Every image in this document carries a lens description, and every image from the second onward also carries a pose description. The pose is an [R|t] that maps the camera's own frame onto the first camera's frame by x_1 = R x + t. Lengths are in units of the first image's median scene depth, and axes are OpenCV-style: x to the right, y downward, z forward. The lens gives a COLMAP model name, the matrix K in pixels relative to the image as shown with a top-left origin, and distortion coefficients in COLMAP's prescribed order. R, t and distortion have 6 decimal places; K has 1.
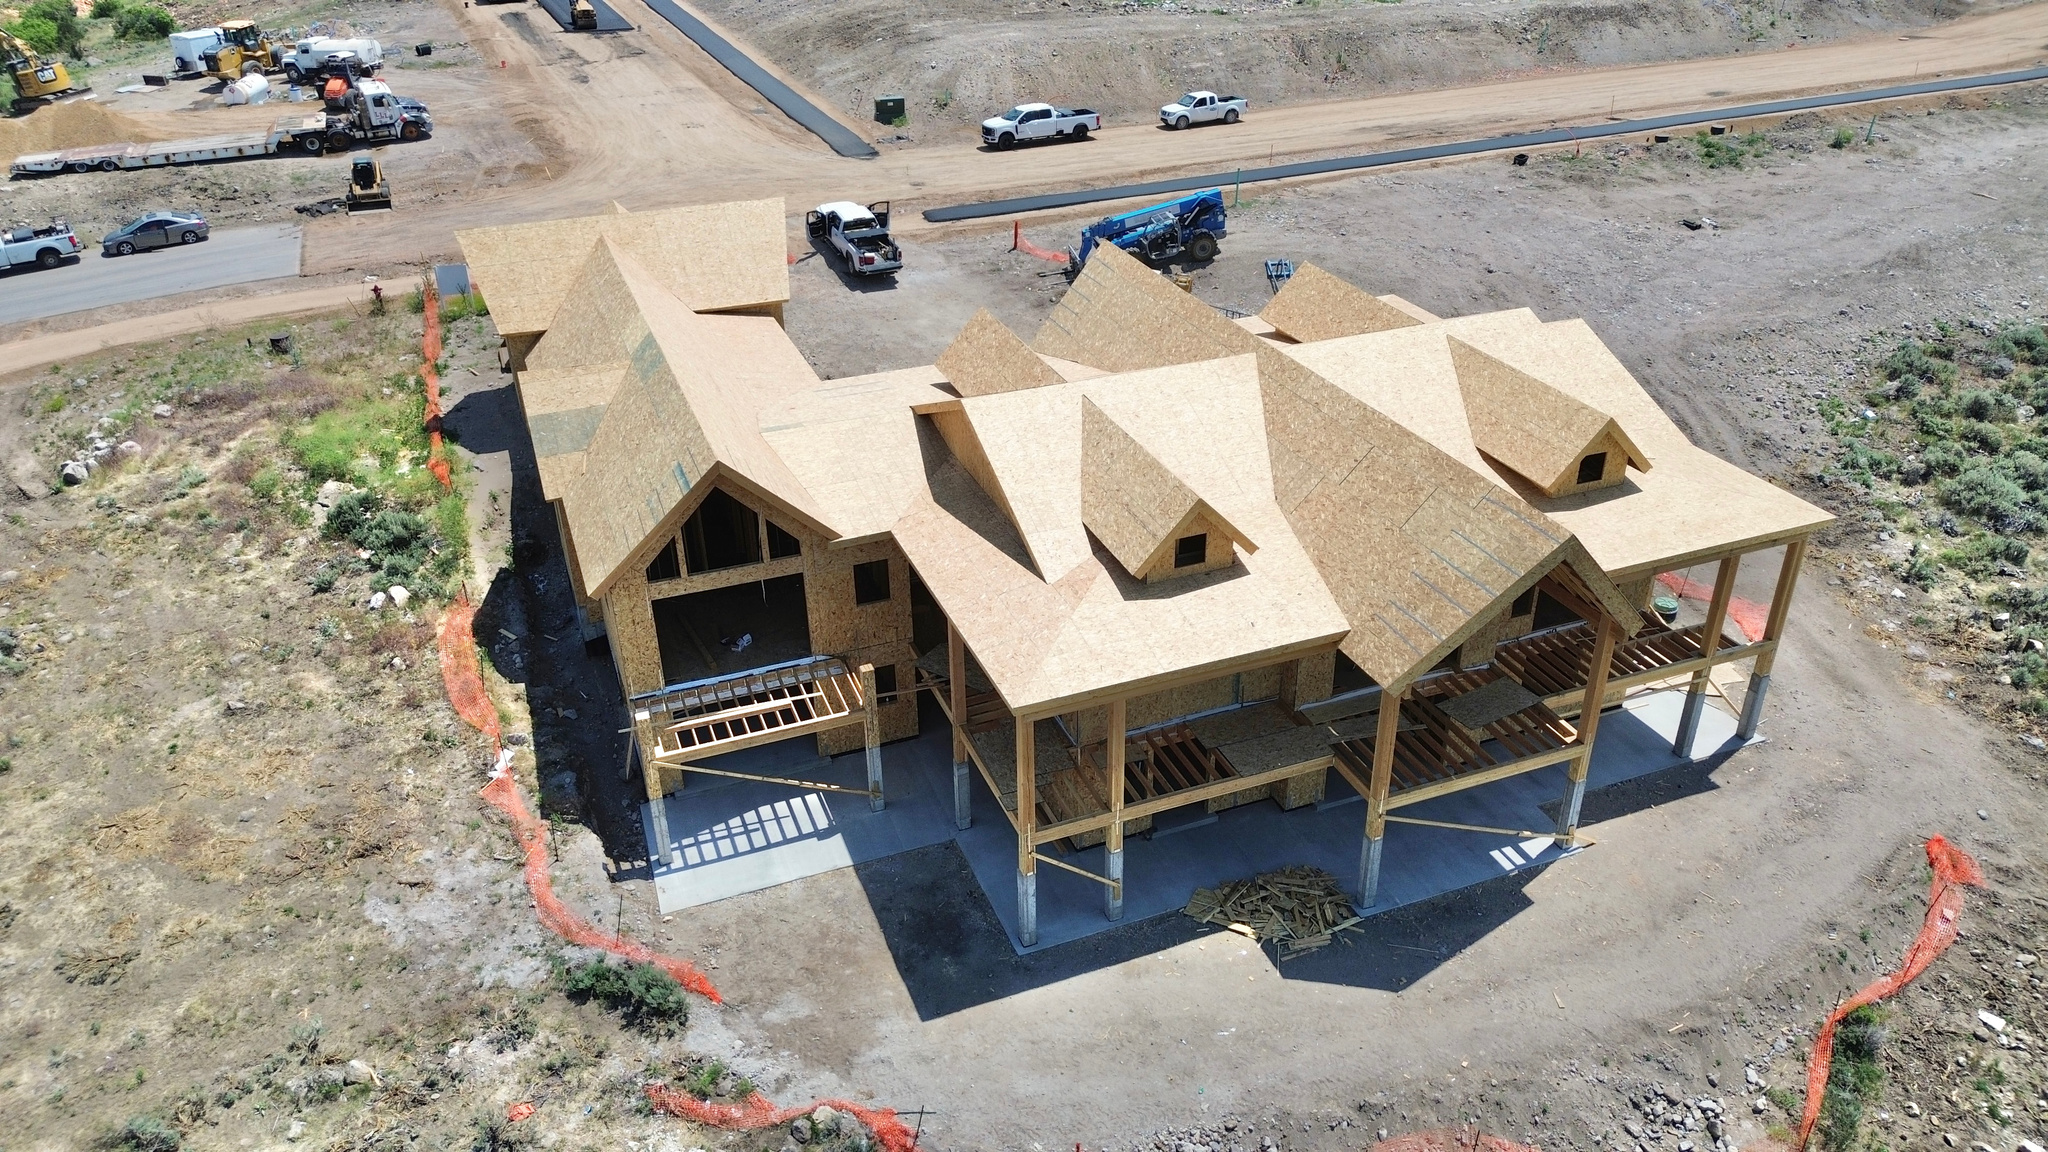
lens RADIAL K [[1441.8, 0, 1032.9], [0, 1441.8, 571.6], [0, 0, 1]] dist [0.078855, -0.081246]
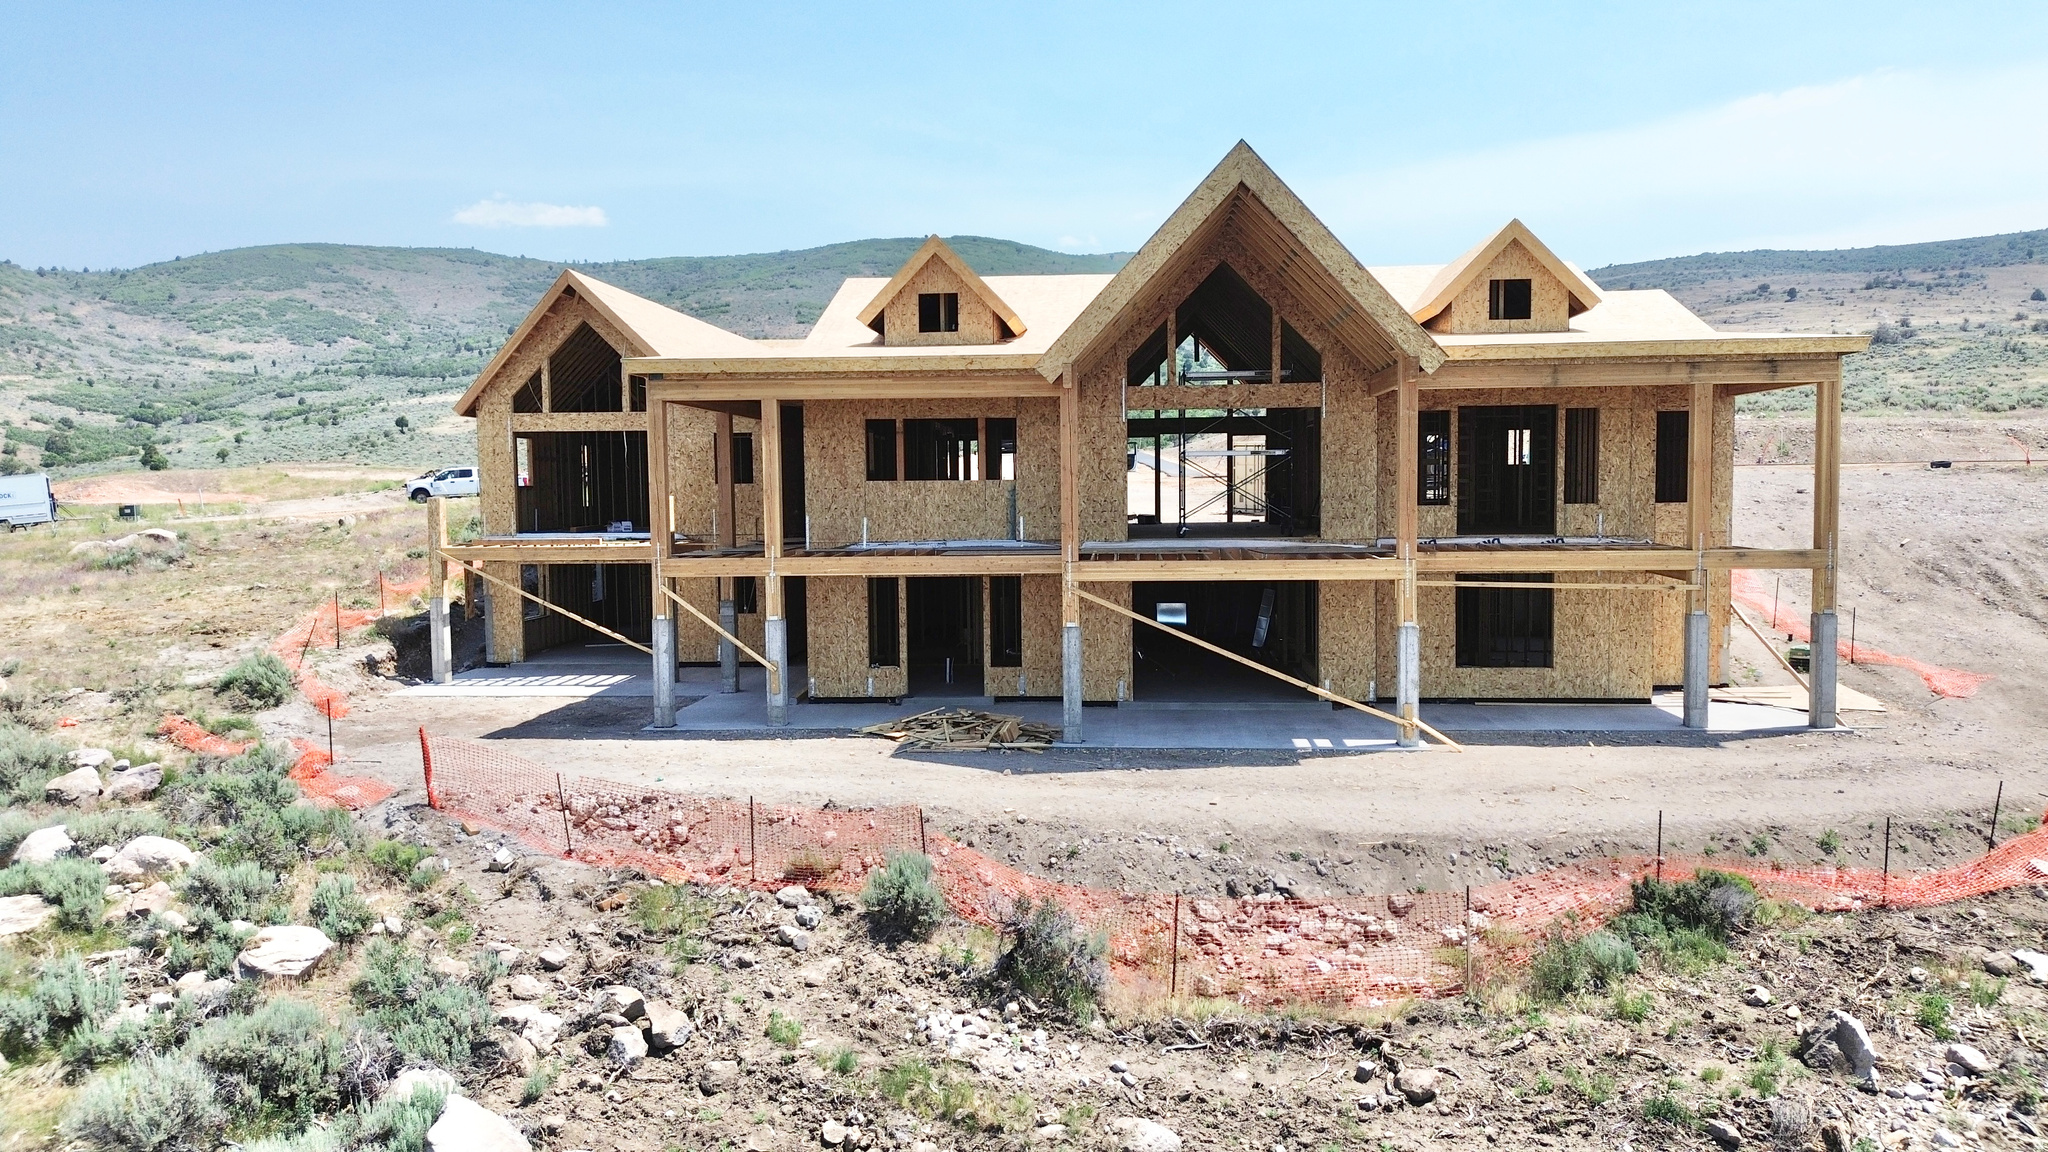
lens RADIAL K [[1441.8, 0, 1031.3], [0, 1441.8, 574.2], [0, 0, 1]] dist [0.078855, -0.081246]
pose [[0.901170, 0.026728, -0.432642, 0.505081], [-0.208502, 0.901775, -0.378588, 0.417110], [0.380027, 0.431379, 0.818225, 0.340482]]
